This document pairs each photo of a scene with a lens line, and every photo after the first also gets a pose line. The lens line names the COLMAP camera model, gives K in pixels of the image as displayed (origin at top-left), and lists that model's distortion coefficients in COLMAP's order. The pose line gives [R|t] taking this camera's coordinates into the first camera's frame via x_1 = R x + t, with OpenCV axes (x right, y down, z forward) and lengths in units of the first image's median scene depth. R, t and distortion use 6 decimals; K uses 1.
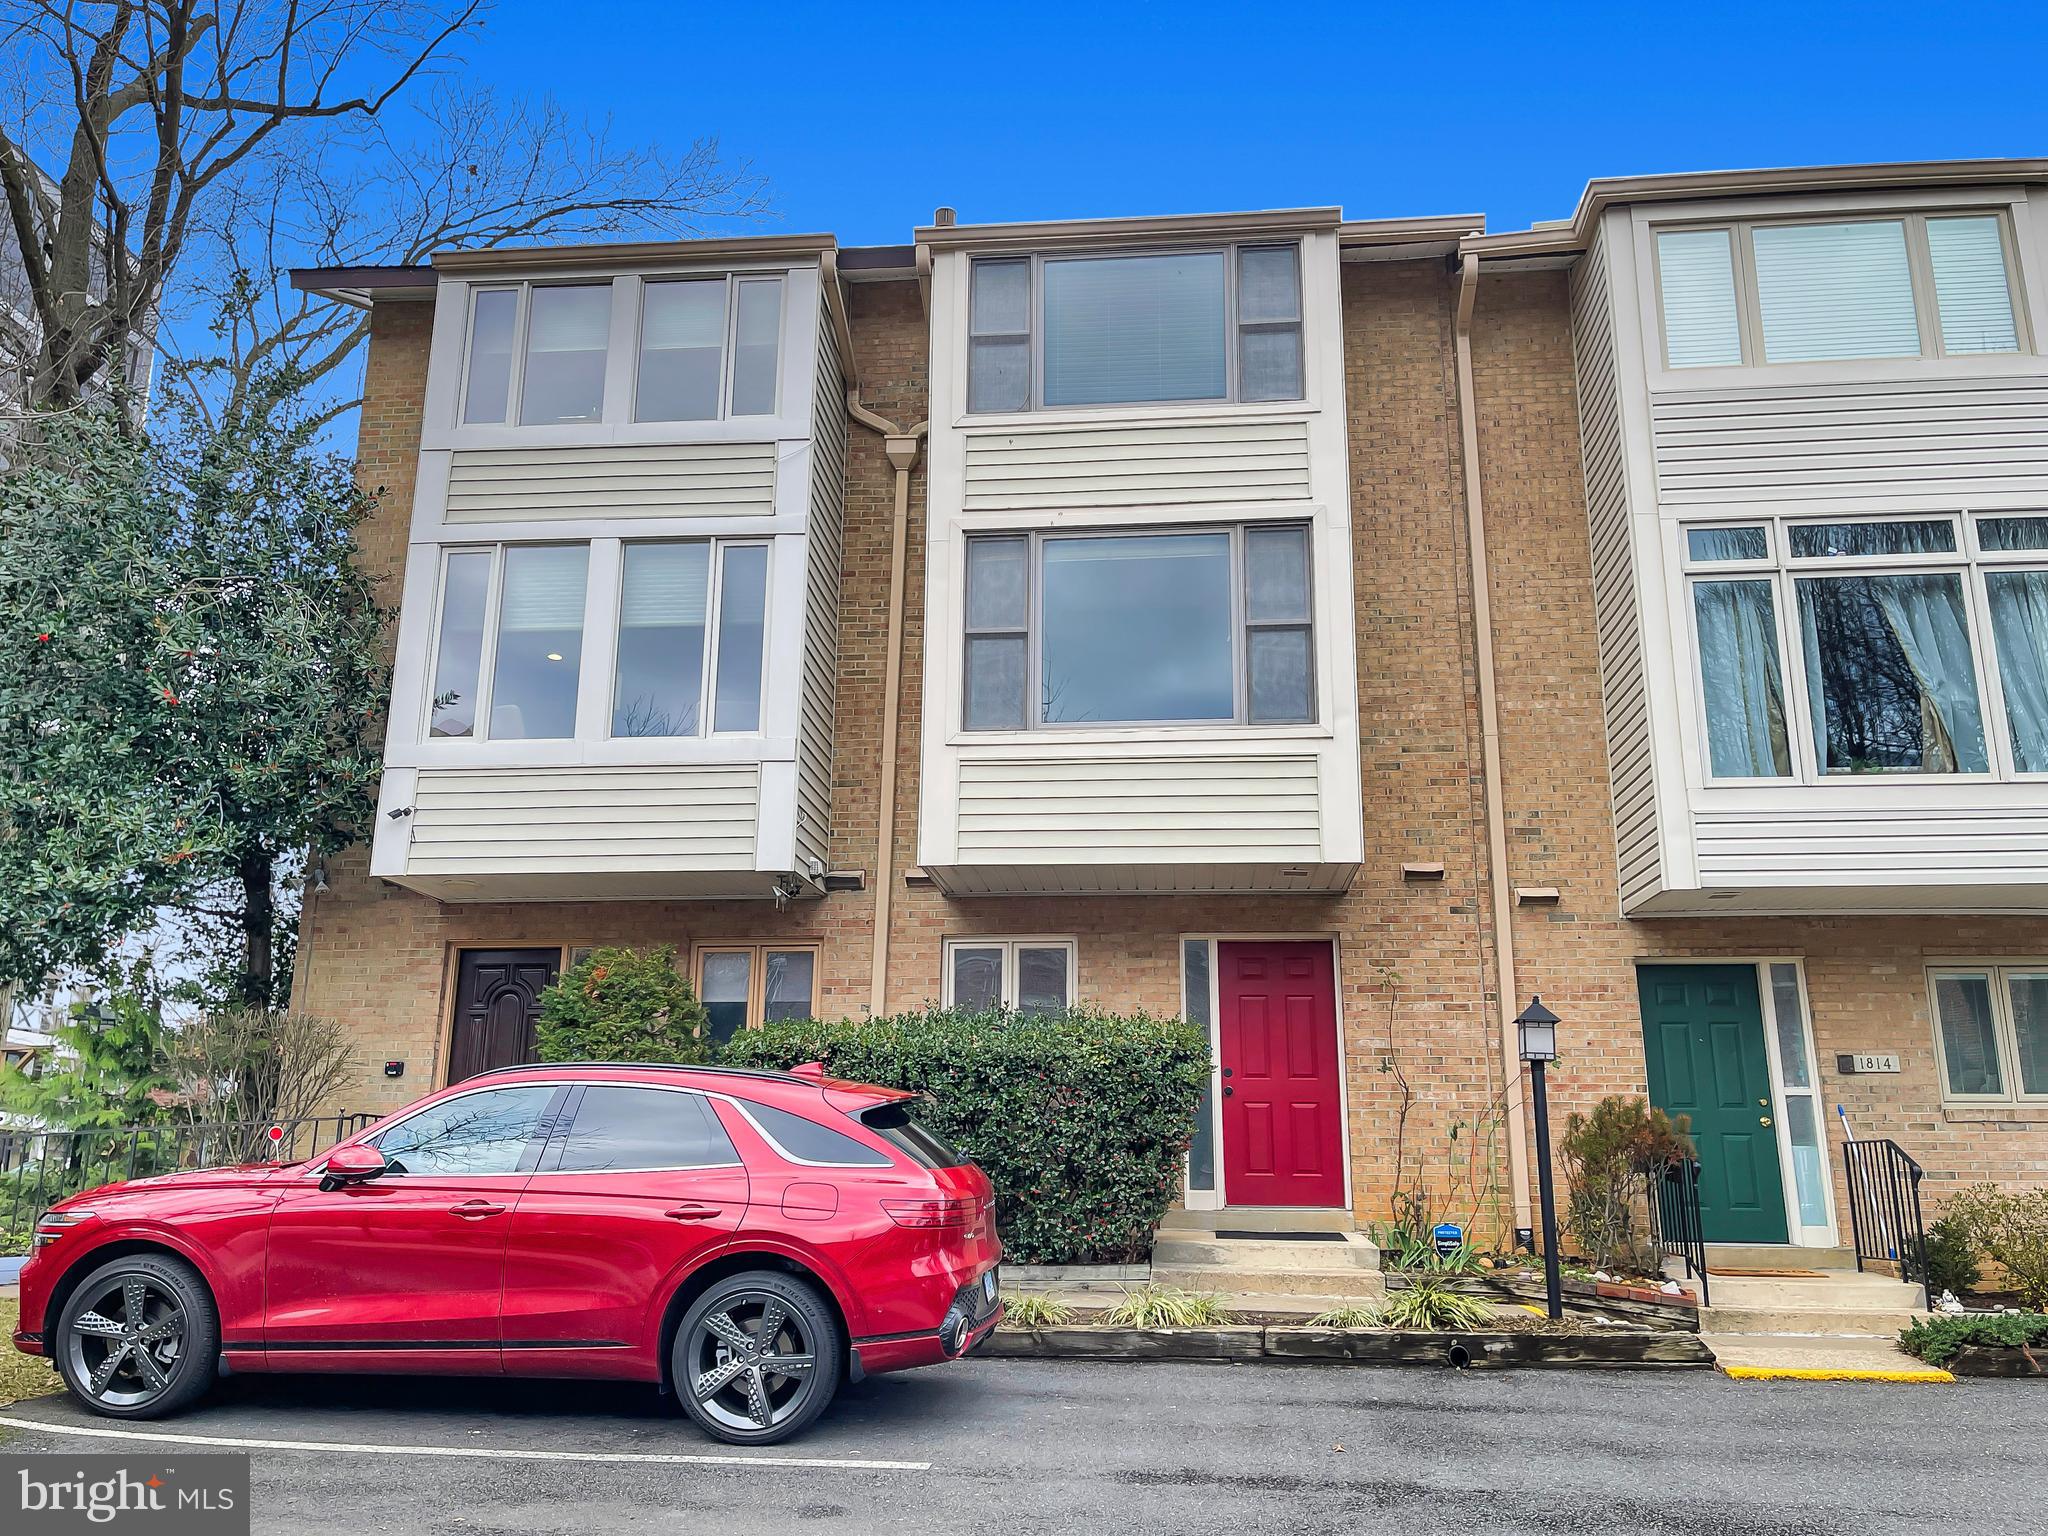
lens RADIAL K [[1572.6, 0, 1023.0], [0, 1572.6, 763.6], [0, 0, 1]] dist [0.008274, 0.000635]
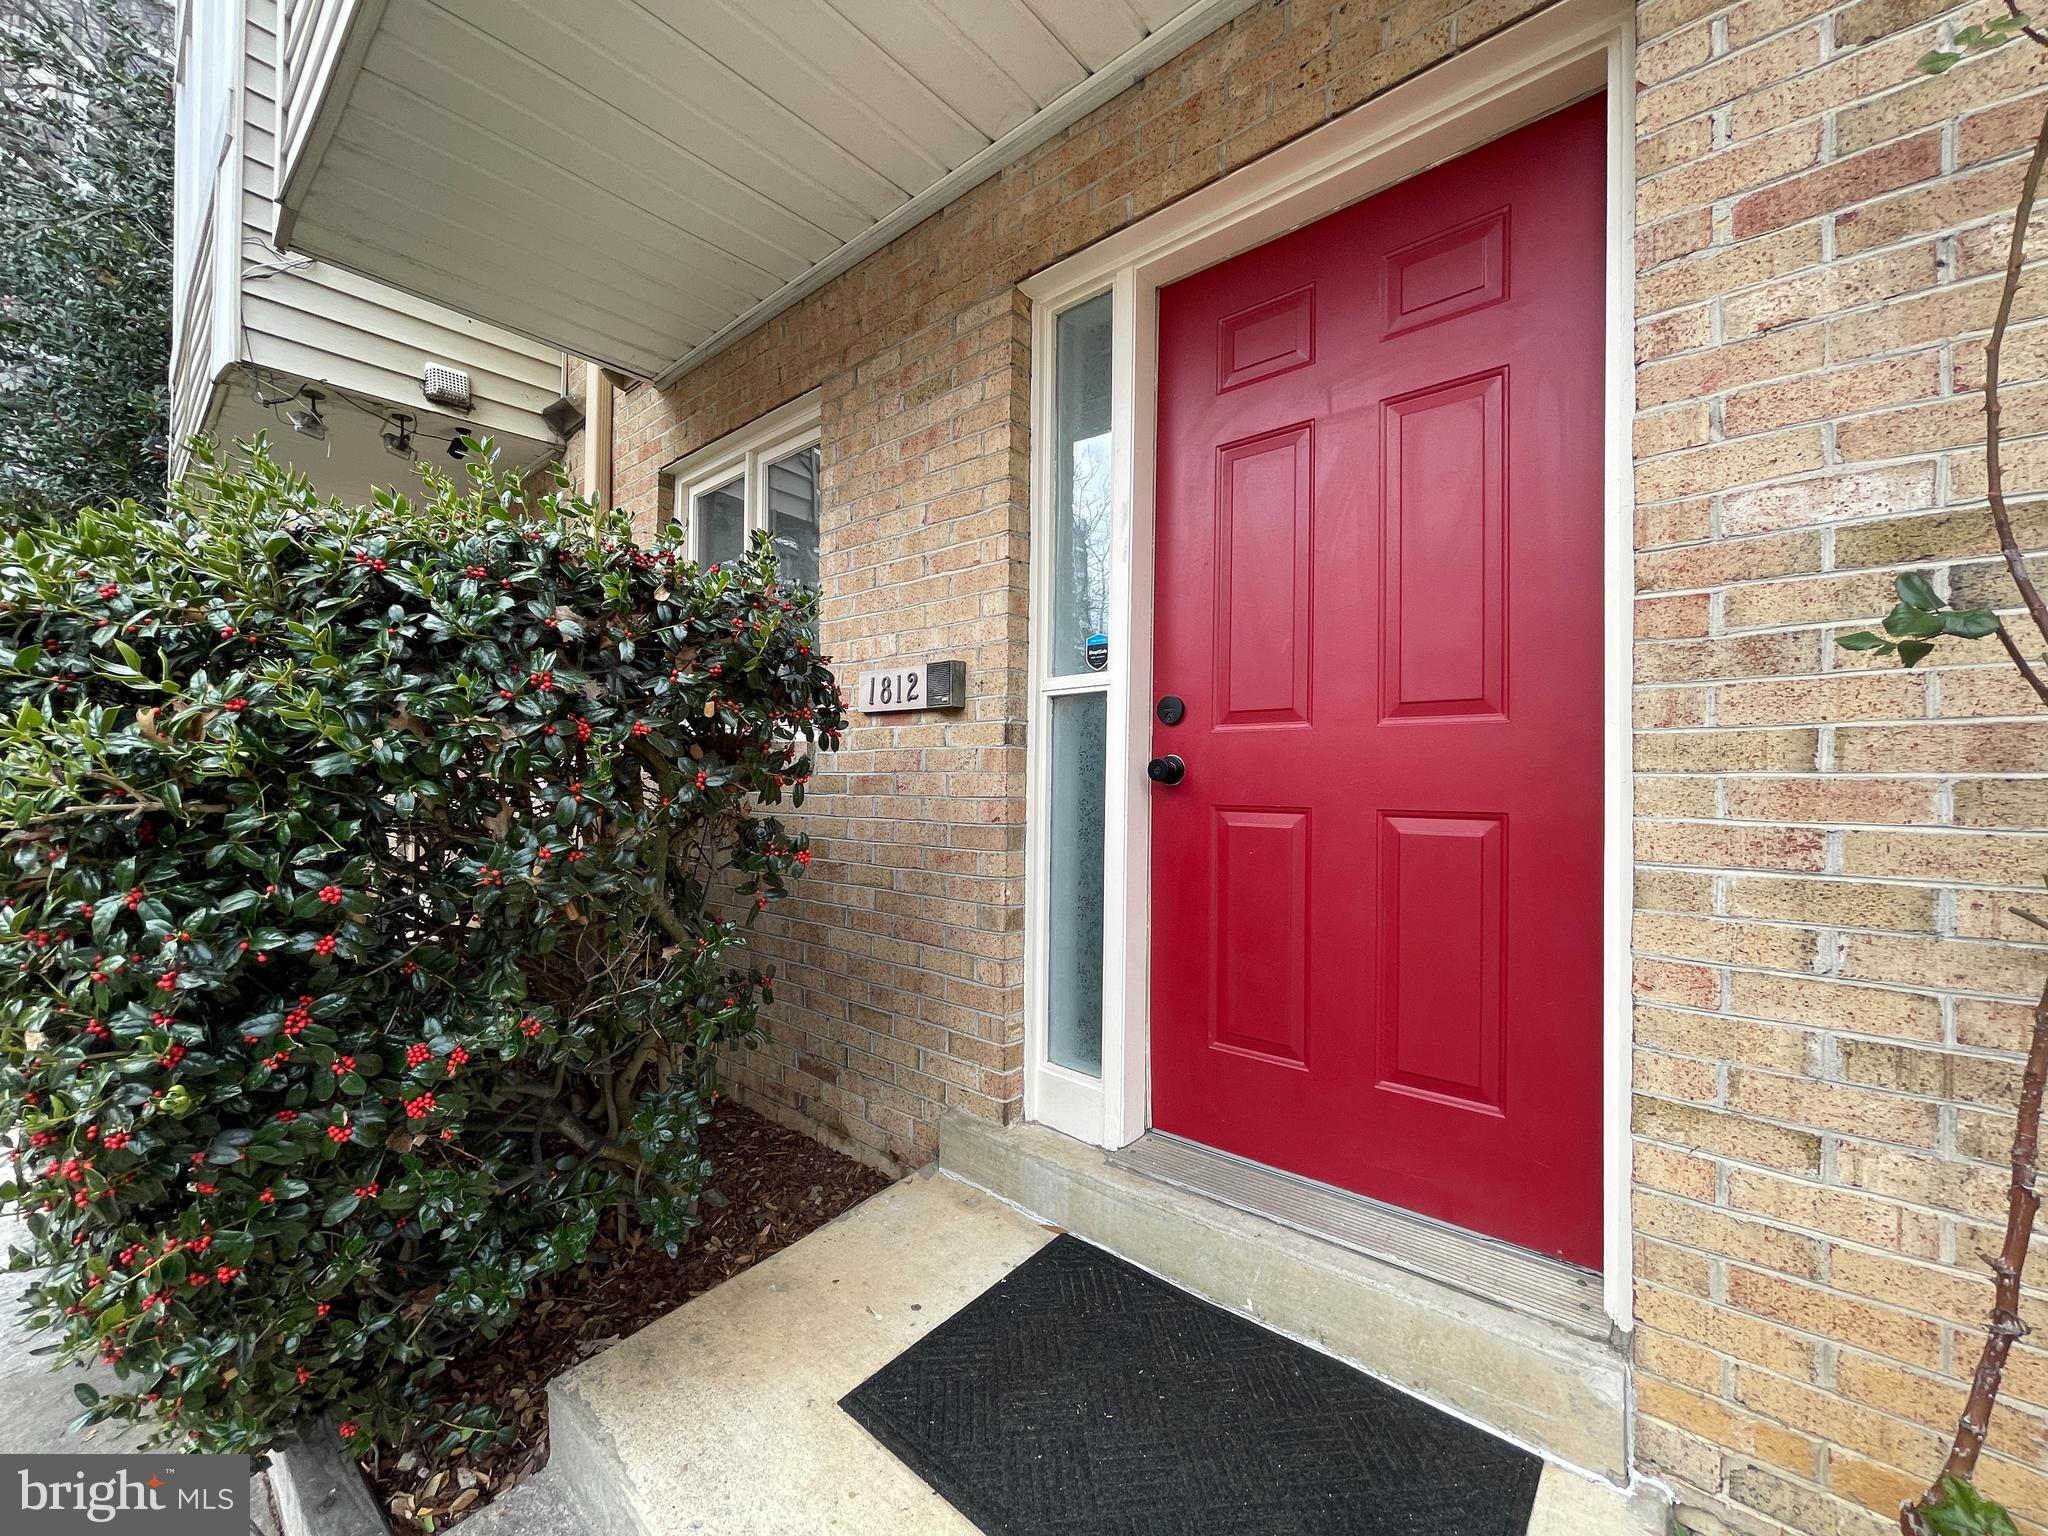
lens RADIAL K [[819.4, 0, 1016.9], [0, 819.4, 779.6], [0, 0, 1]] dist [-0.001701, 0.000067]
pose [[0.814974, -0.001584, -0.579495, 0.194939], [0.146918, 0.967890, 0.203972, 0.170304], [0.560565, -0.251370, 0.789038, 0.843985]]
